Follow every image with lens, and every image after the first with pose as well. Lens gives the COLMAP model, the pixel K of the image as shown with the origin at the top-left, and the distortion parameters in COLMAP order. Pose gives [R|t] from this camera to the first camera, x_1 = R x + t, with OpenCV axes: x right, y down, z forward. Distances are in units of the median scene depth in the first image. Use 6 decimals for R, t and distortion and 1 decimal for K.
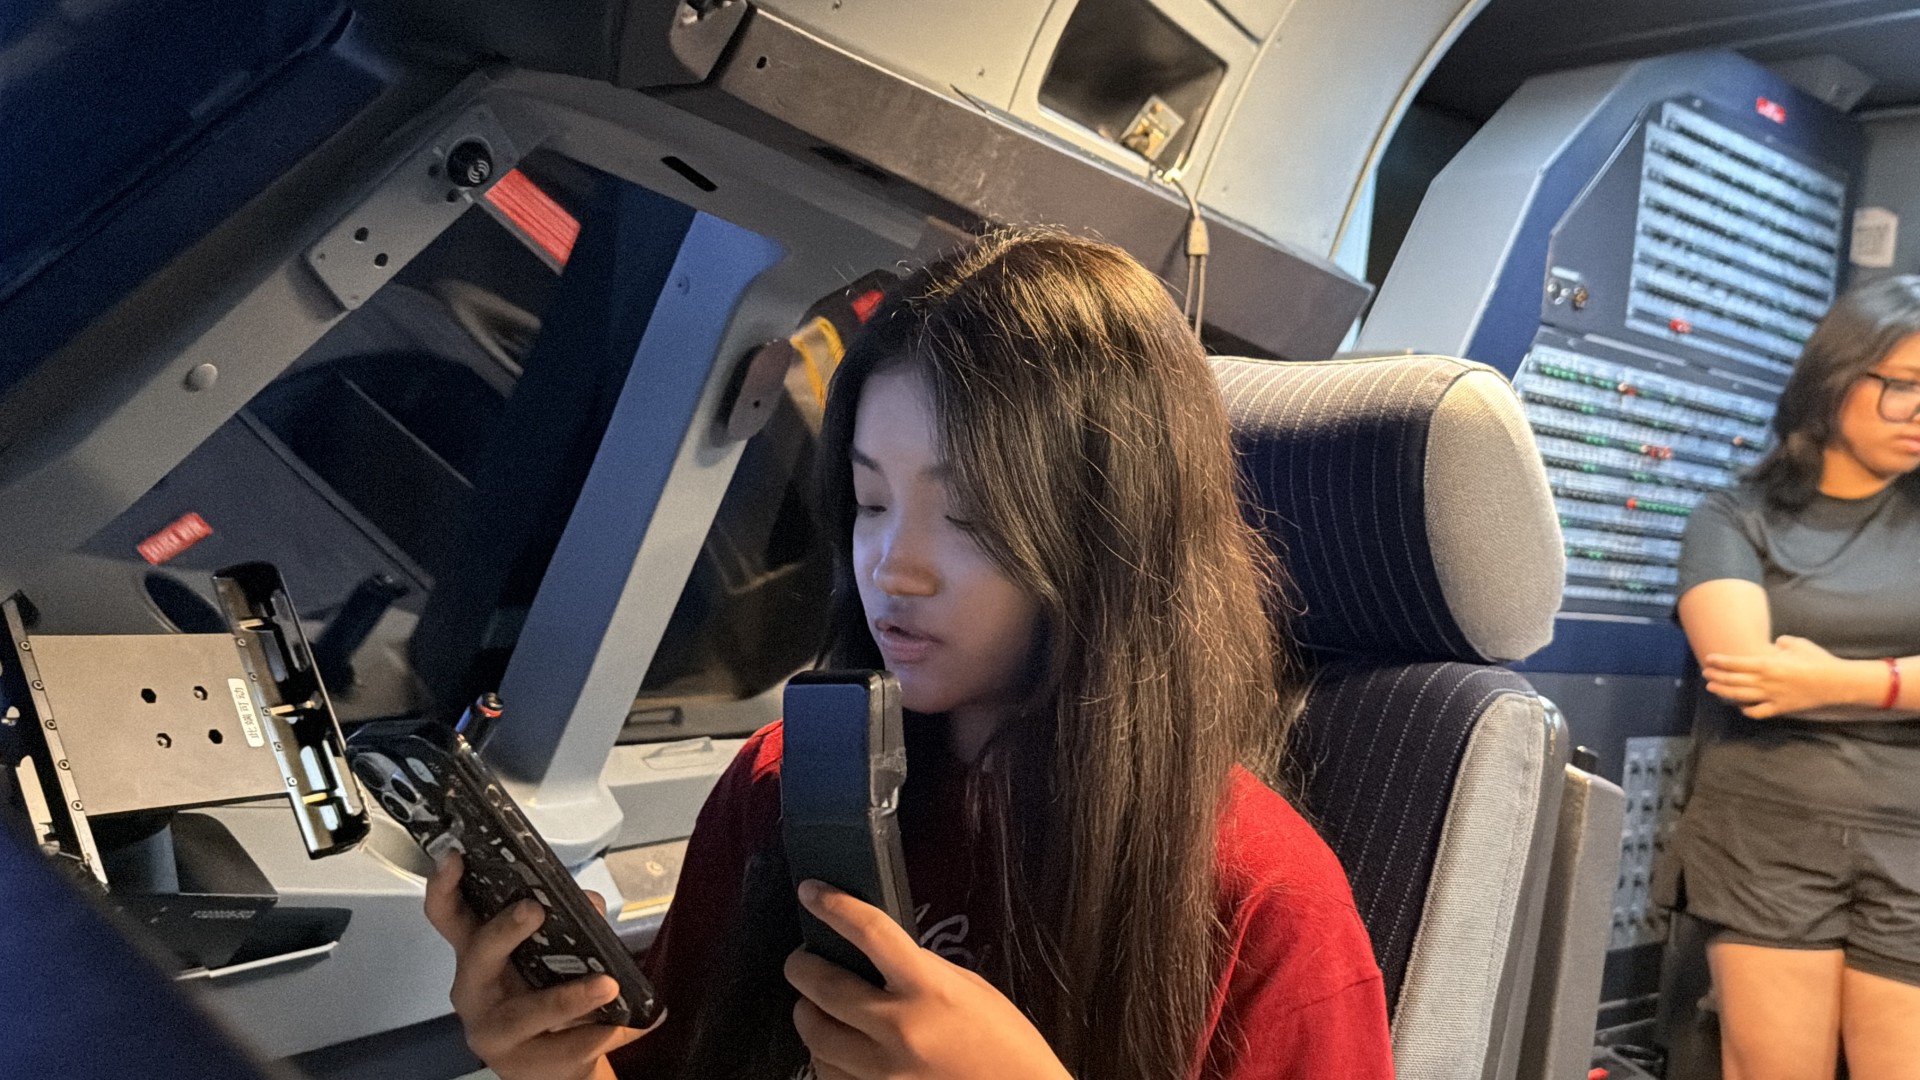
lens RADIAL K [[1651.5, 0, 971.0], [0, 1651.5, 550.0], [0, 0, 1]] dist [0.086136, -0.160539]
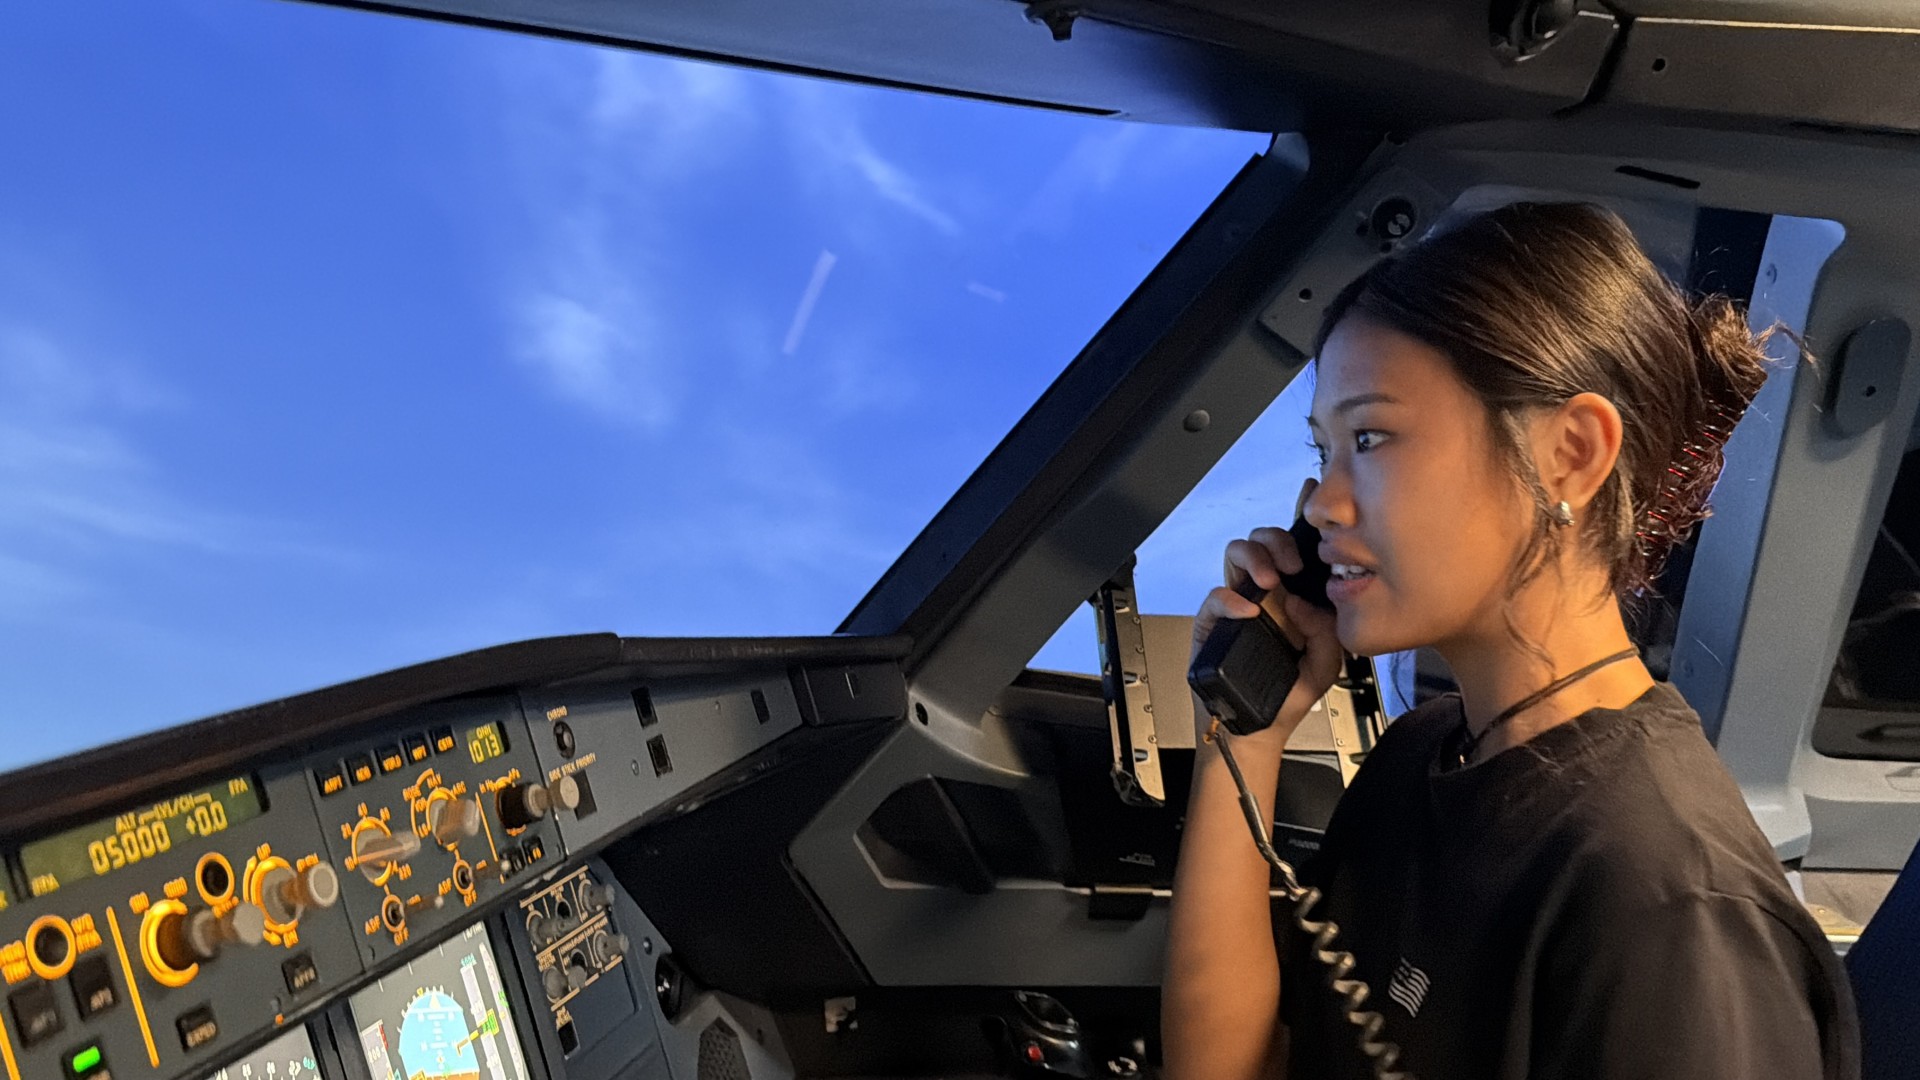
lens RADIAL K [[1651.5, 0, 994.4], [0, 1651.5, 531.9], [0, 0, 1]] dist [0.086136, -0.160539]
pose [[0.598968, -0.002805, -0.800768, 0.399853], [-0.000695, 0.999992, -0.004023, -0.008683], [0.800773, 0.002966, 0.598961, 0.077417]]
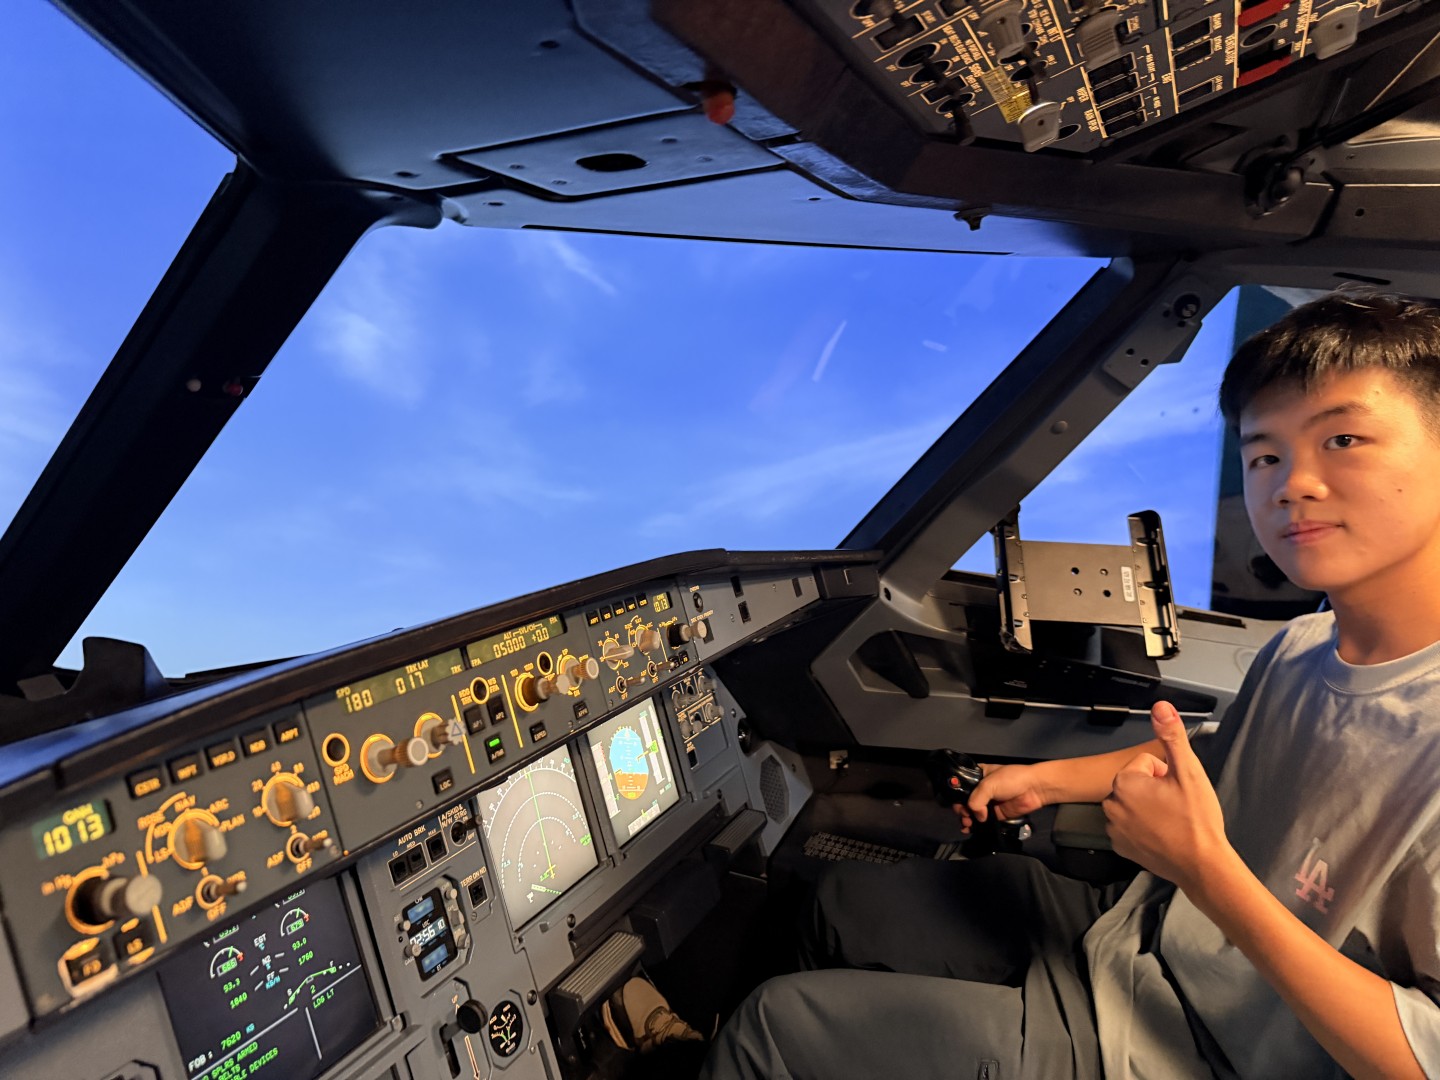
lens RADIAL K [[1016.1, 0, 723.2], [0, 1016.1, 524.0], [0, 0, 1]] dist [0.038282, -0.057652]
pose [[0.418621, 0.049895, -0.906790, 0.484037], [-0.016523, 0.998743, 0.047327, -0.026769], [0.908011, -0.004829, 0.418919, 0.023710]]
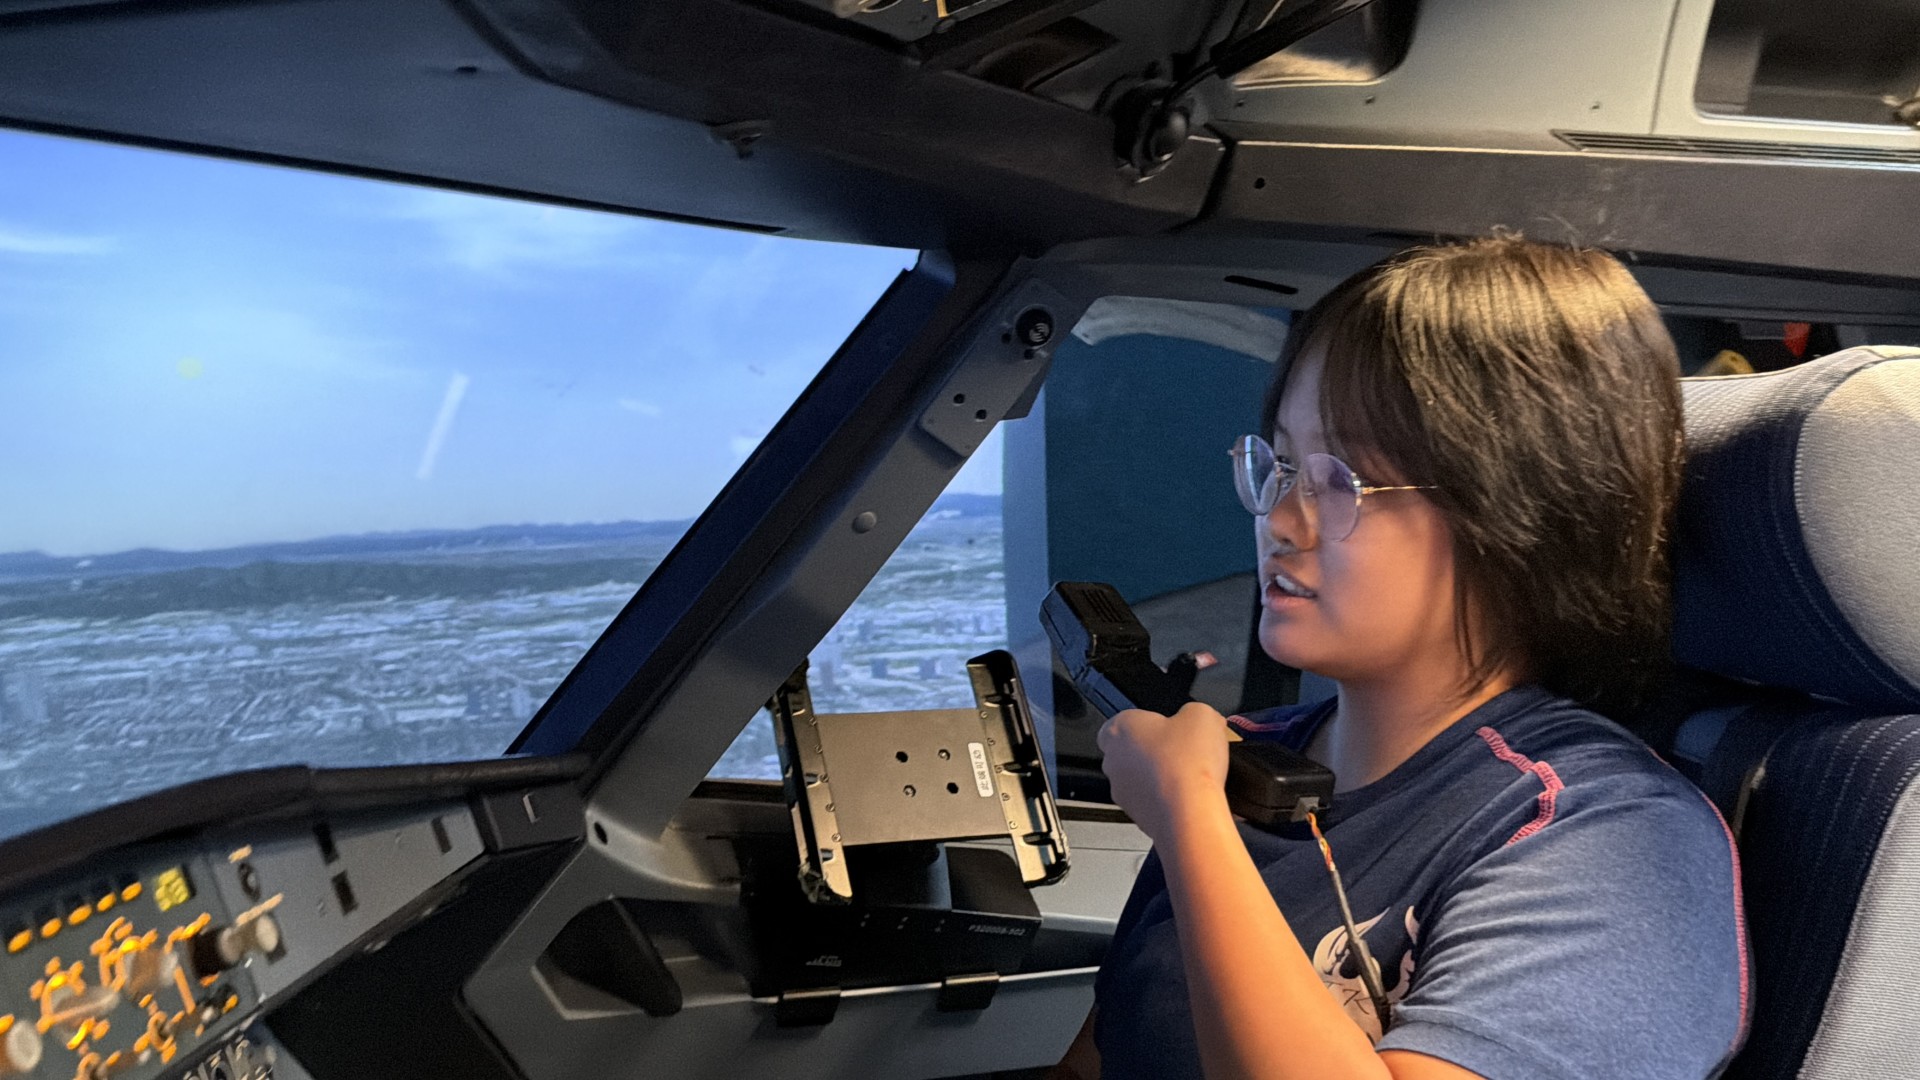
lens RADIAL K [[1651.5, 0, 962.2], [0, 1651.5, 543.8], [0, 0, 1]] dist [0.086136, -0.160539]
pose [[0.748886, -0.087962, -0.656835, 0.396395], [0.064143, 0.996119, -0.060265, 0.000167], [0.659587, 0.003000, 0.751622, 0.035011]]
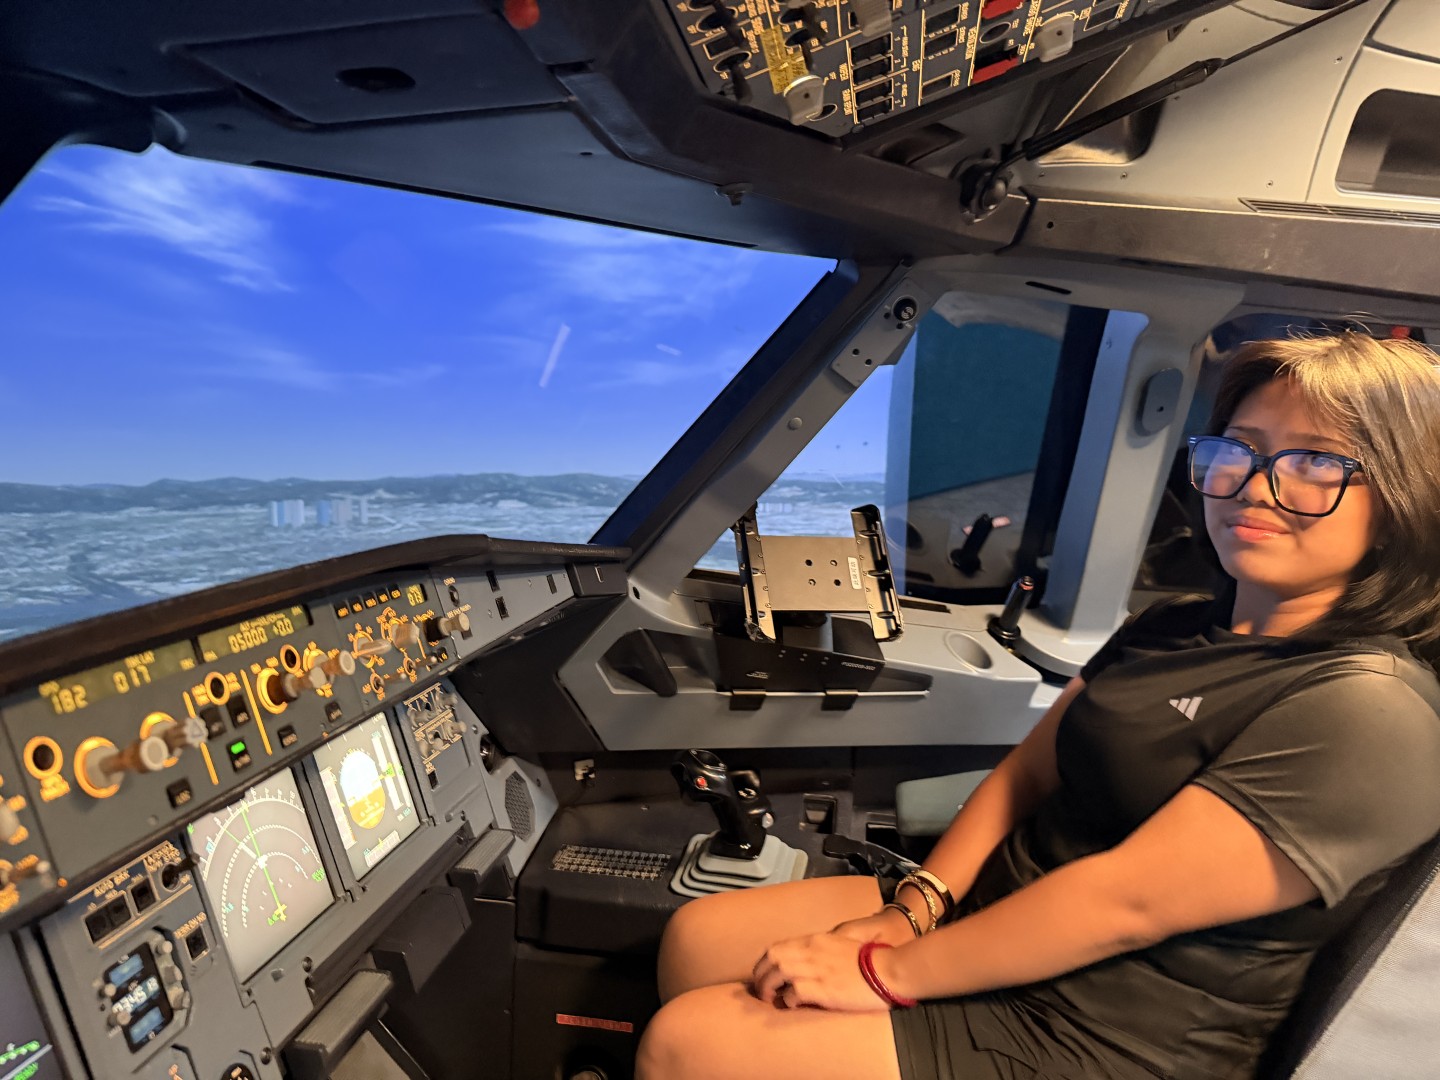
lens RADIAL K [[1016.1, 0, 735.8], [0, 1016.1, 541.9], [0, 0, 1]] dist [0.038282, -0.057652]
pose [[0.668033, 0.024186, -0.743739, 0.440943], [0.001875, 0.999414, 0.034185, 0.010538], [0.744130, -0.024231, 0.667596, -0.002821]]
